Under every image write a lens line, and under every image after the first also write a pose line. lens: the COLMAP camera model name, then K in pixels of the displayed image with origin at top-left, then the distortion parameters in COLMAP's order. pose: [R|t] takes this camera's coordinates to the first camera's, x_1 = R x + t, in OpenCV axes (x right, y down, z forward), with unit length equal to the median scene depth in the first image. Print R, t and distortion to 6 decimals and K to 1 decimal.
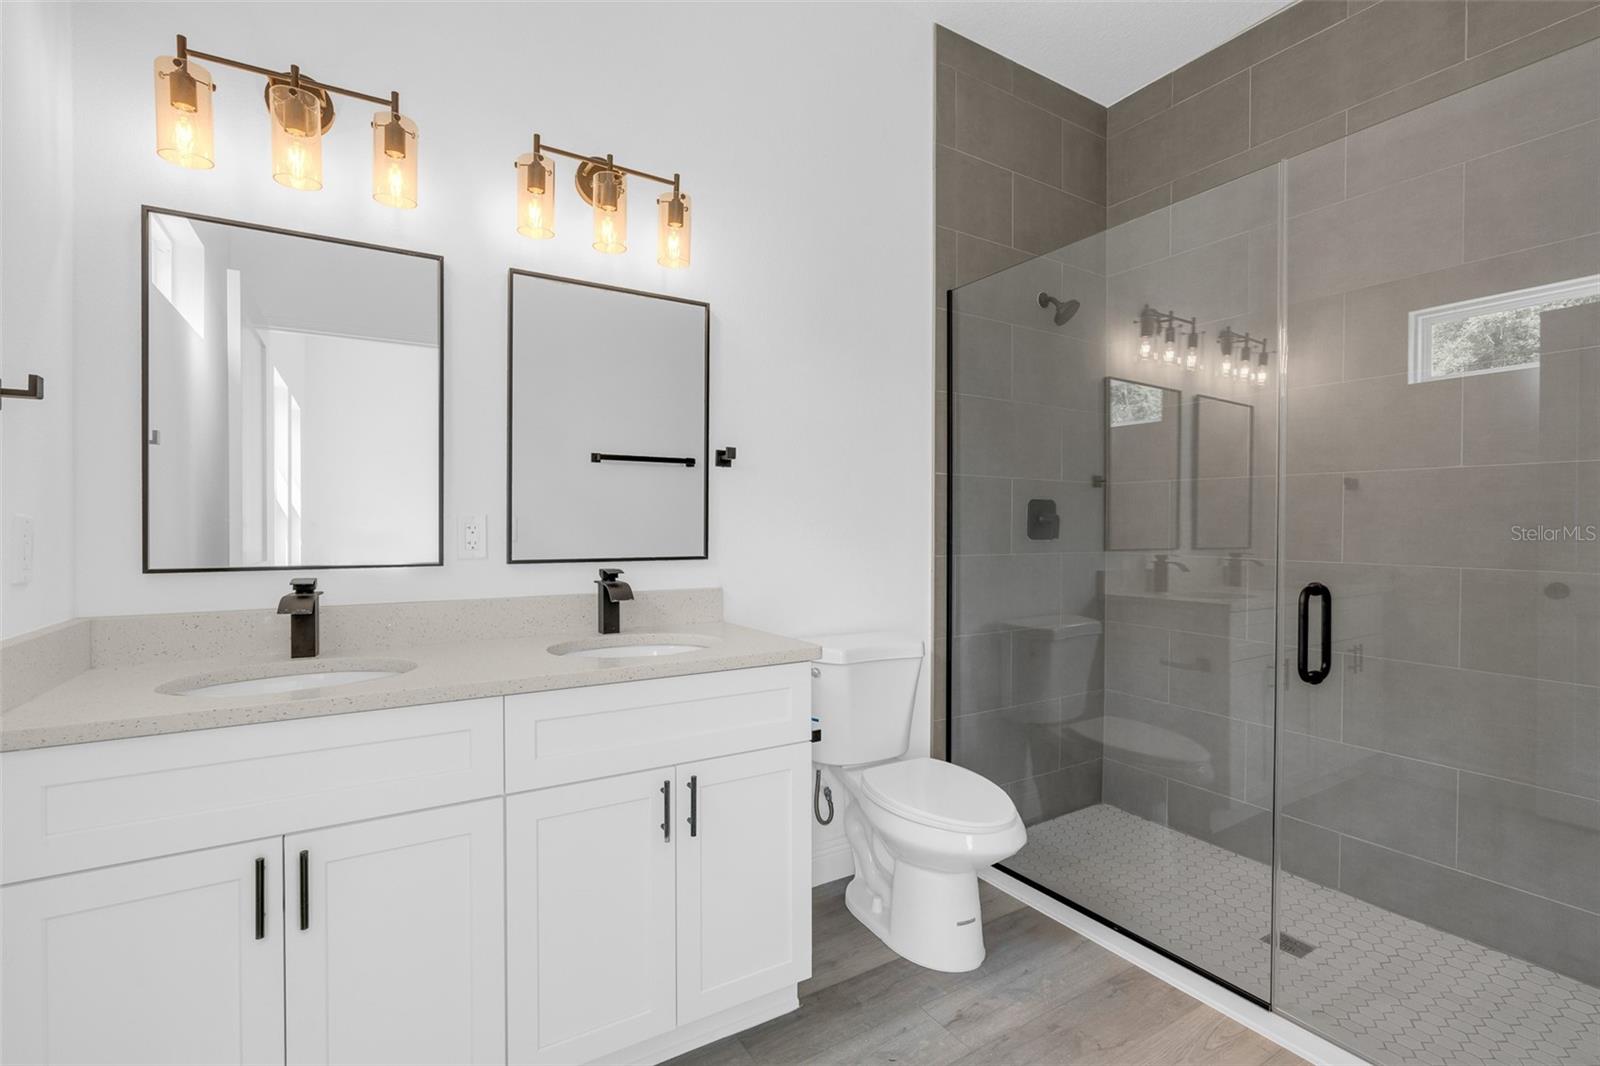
lens RADIAL K [[724.6, 0, 800.6], [0, 724.6, 539.4], [0, 0, 1]] dist [-0.009886, 0.003565]
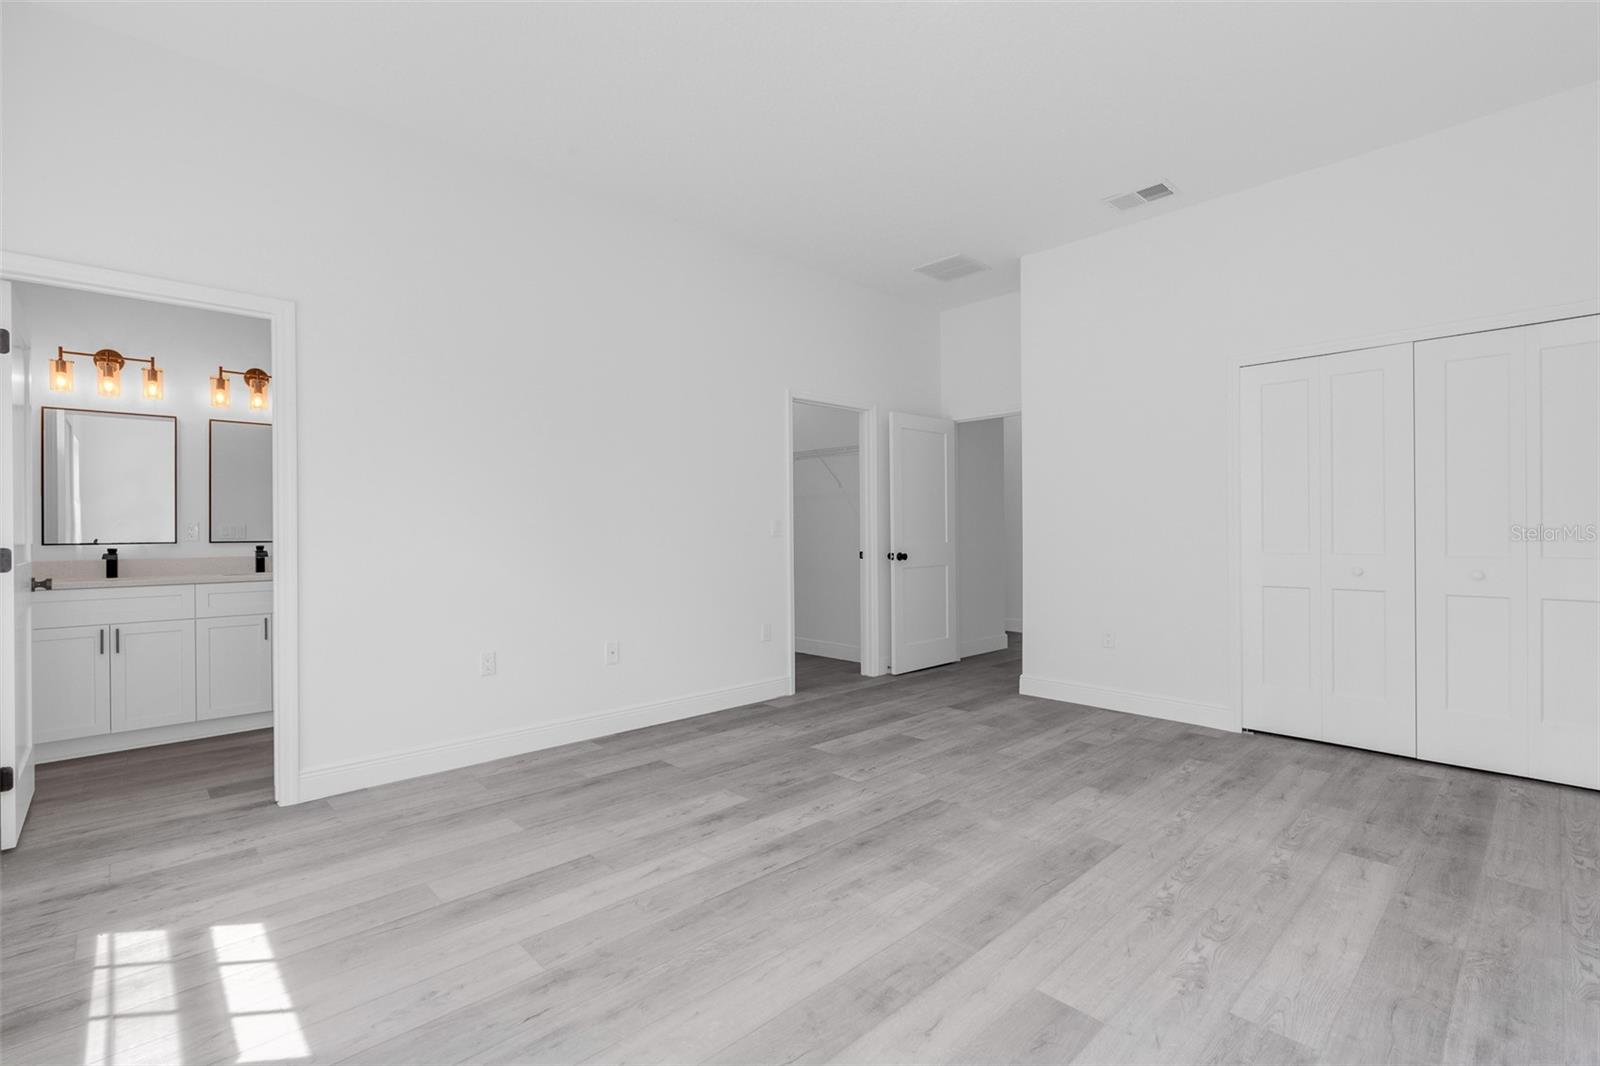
lens RADIAL K [[724.6, 0, 801.4], [0, 724.6, 528.5], [0, 0, 1]] dist [-0.009886, 0.003565]
pose [[0.977539, -0.002415, 0.210741, 1.160704], [0.004481, 0.999946, -0.009326, 0.020057], [-0.210707, 0.010061, 0.977497, -2.000905]]
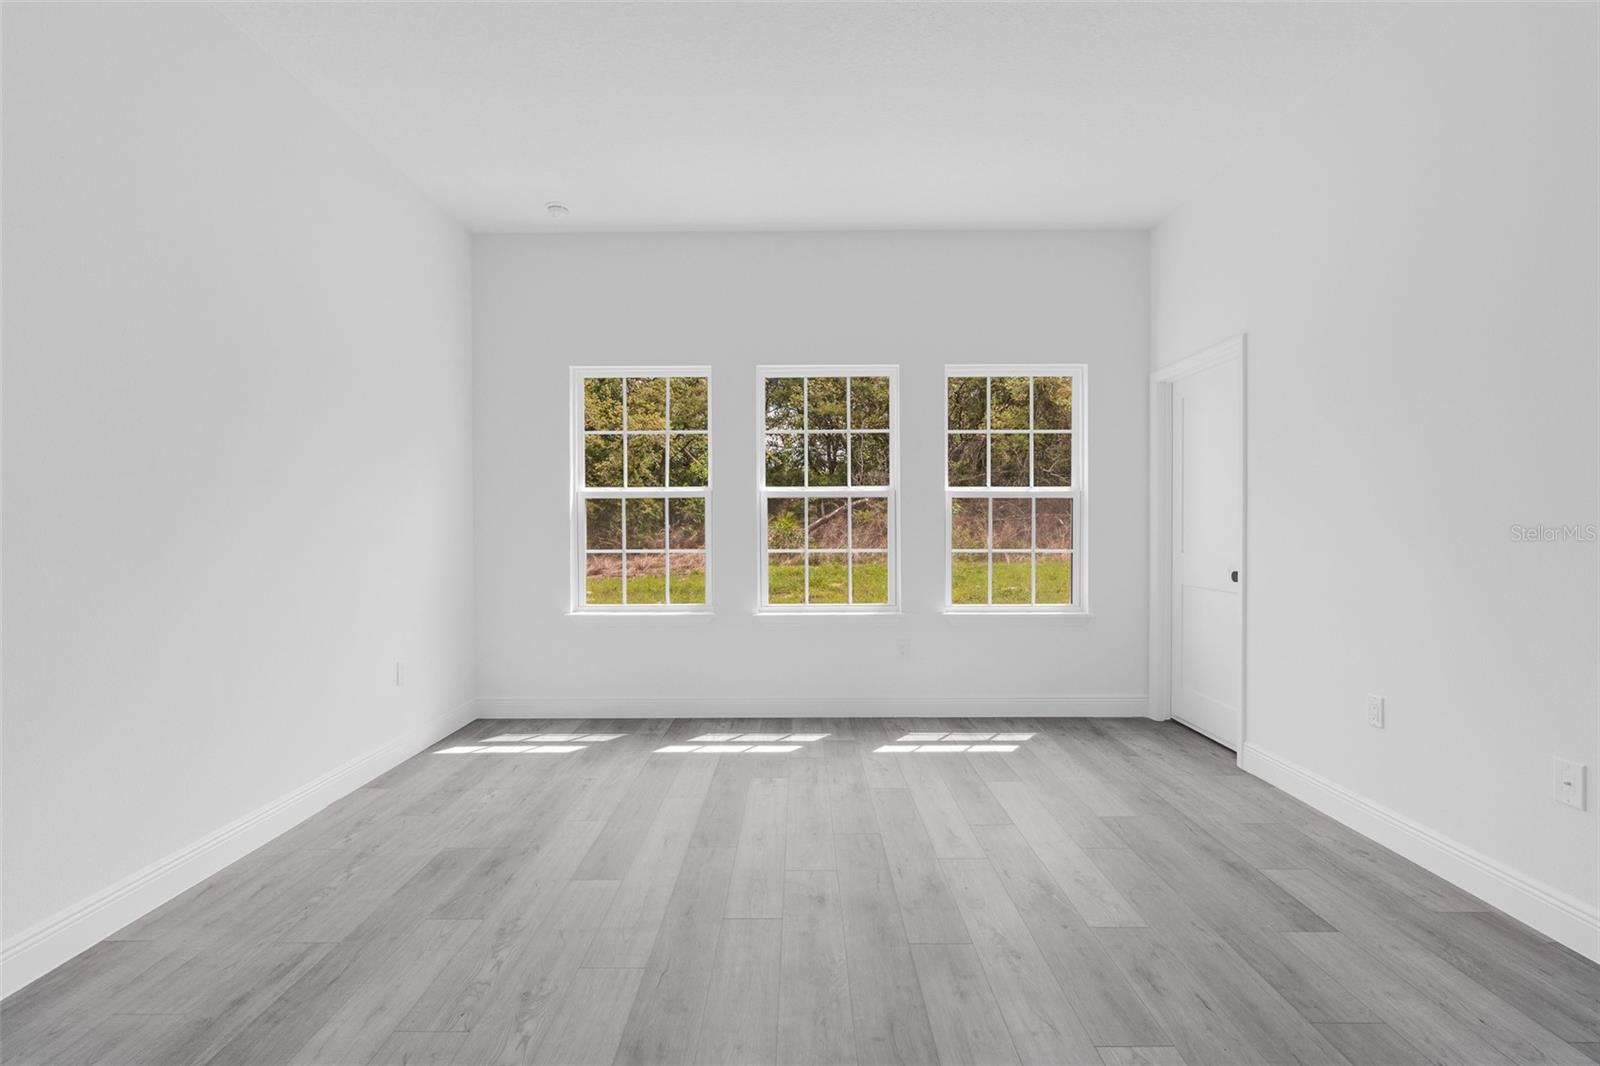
lens RADIAL K [[724.6, 0, 792.9], [0, 724.6, 534.4], [0, 0, 1]] dist [-0.009886, 0.003565]
pose [[-0.533543, 0.014048, -0.845657, 3.828407], [-0.001289, 0.999847, 0.017423, -0.061850], [0.845772, 0.010385, -0.533443, 1.399225]]
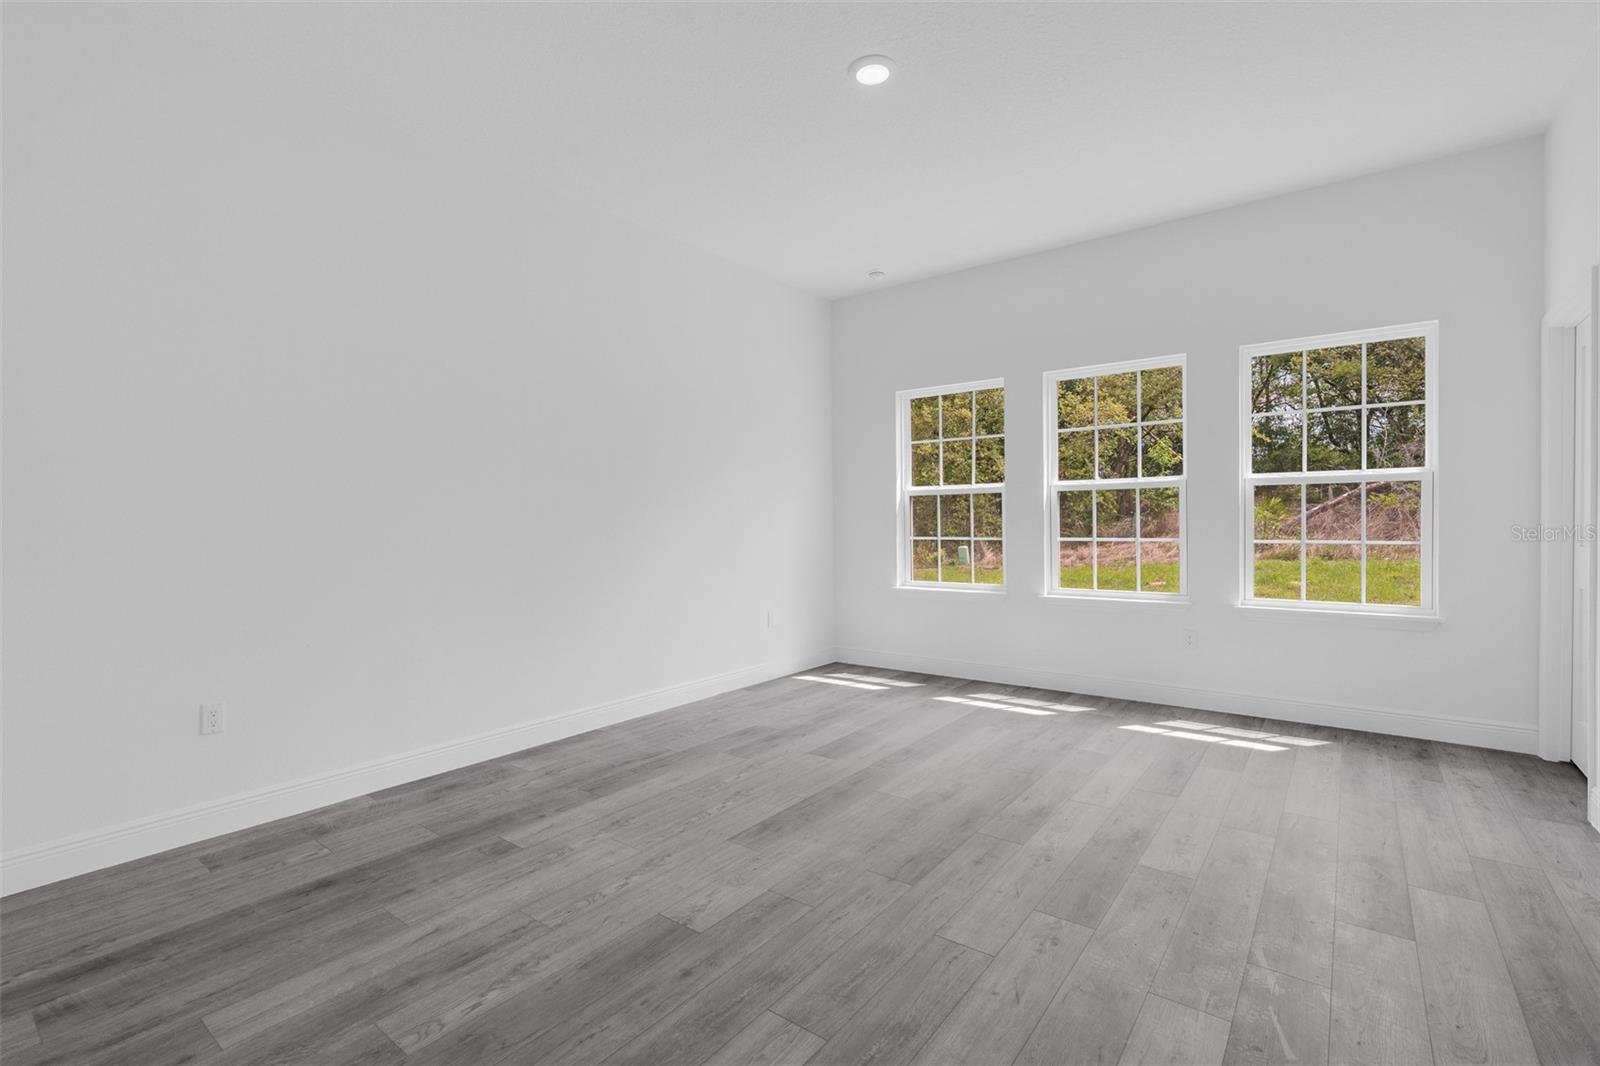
lens RADIAL K [[724.6, 0, 791.0], [0, 724.6, 532.9], [0, 0, 1]] dist [-0.009886, 0.003565]
pose [[-0.938628, 0.019708, -0.344369, 3.509609], [0.011532, 0.999601, 0.025773, -0.072779], [0.344739, 0.020220, -0.938481, 2.886623]]
